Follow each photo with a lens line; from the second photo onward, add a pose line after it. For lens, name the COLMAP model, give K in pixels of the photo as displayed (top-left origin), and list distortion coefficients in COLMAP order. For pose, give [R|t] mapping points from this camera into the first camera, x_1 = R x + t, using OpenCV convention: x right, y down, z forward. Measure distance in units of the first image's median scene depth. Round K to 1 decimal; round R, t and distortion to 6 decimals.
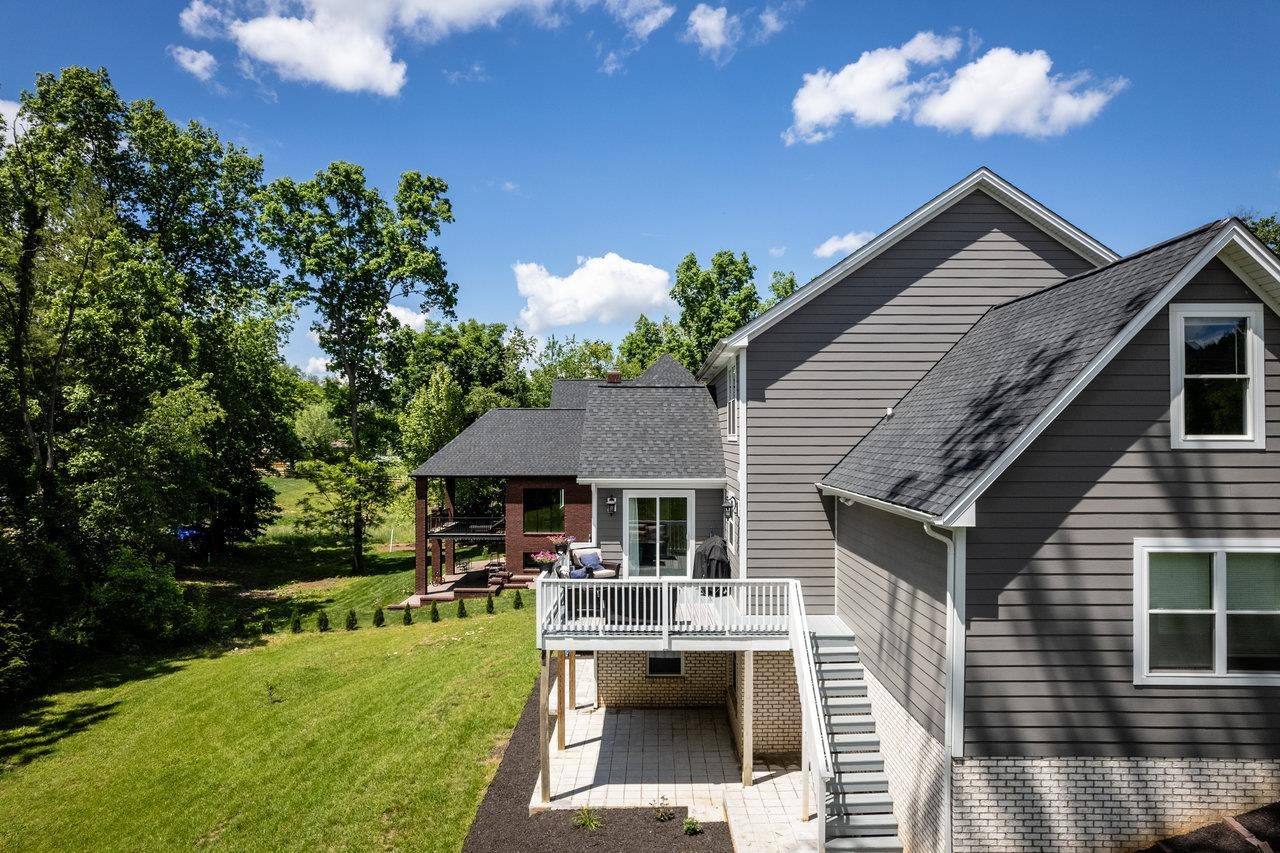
lens RADIAL K [[817.2, 0, 640.0], [0, 817.2, 426.5], [0, 0, 1]] dist [-0.003582, 0.000277]
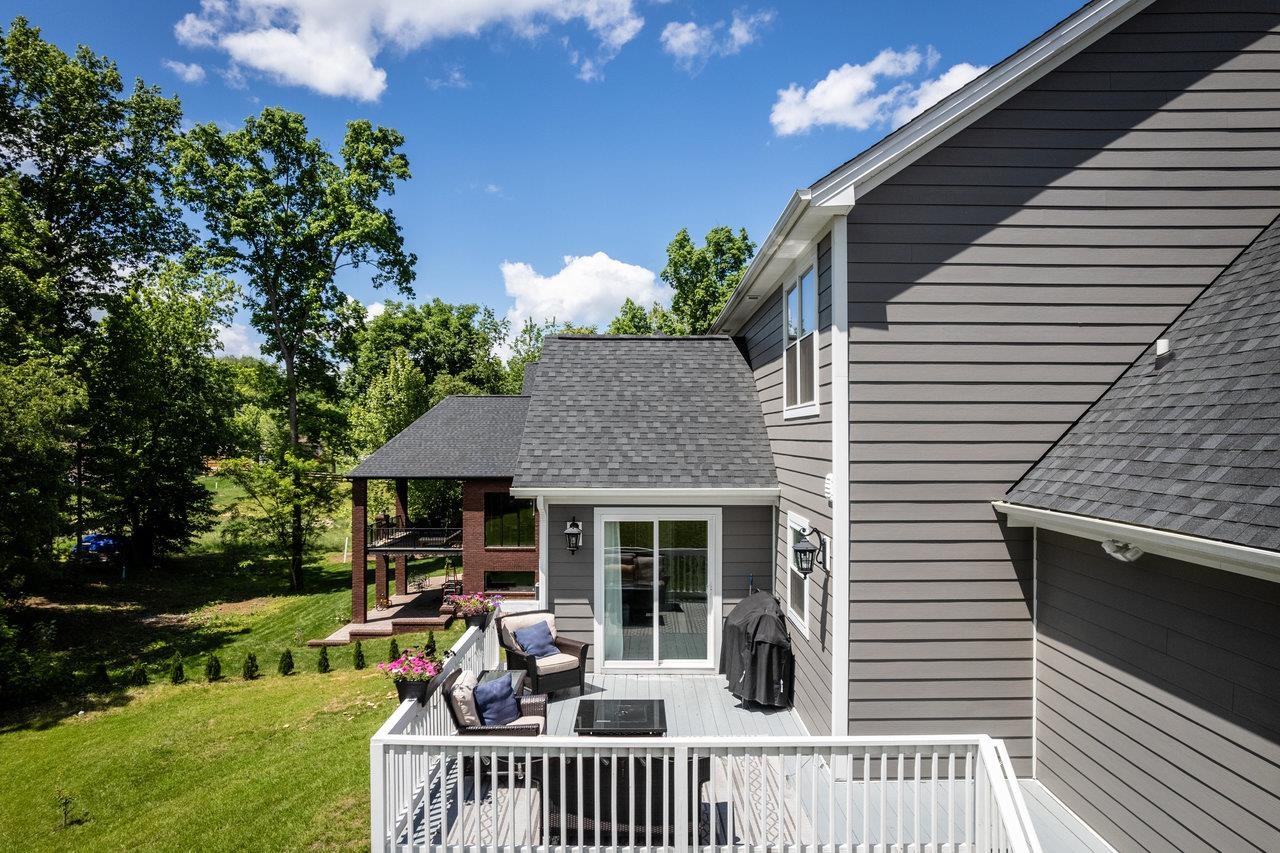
lens RADIAL K [[817.2, 0, 640.0], [0, 817.2, 426.5], [0, 0, 1]] dist [-0.003582, 0.000277]
pose [[0.999904, 0.000083, 0.013887, 0.000969], [-0.000105, 0.999999, 0.001653, 0.006913], [-0.013887, -0.001654, 0.999902, 0.145996]]
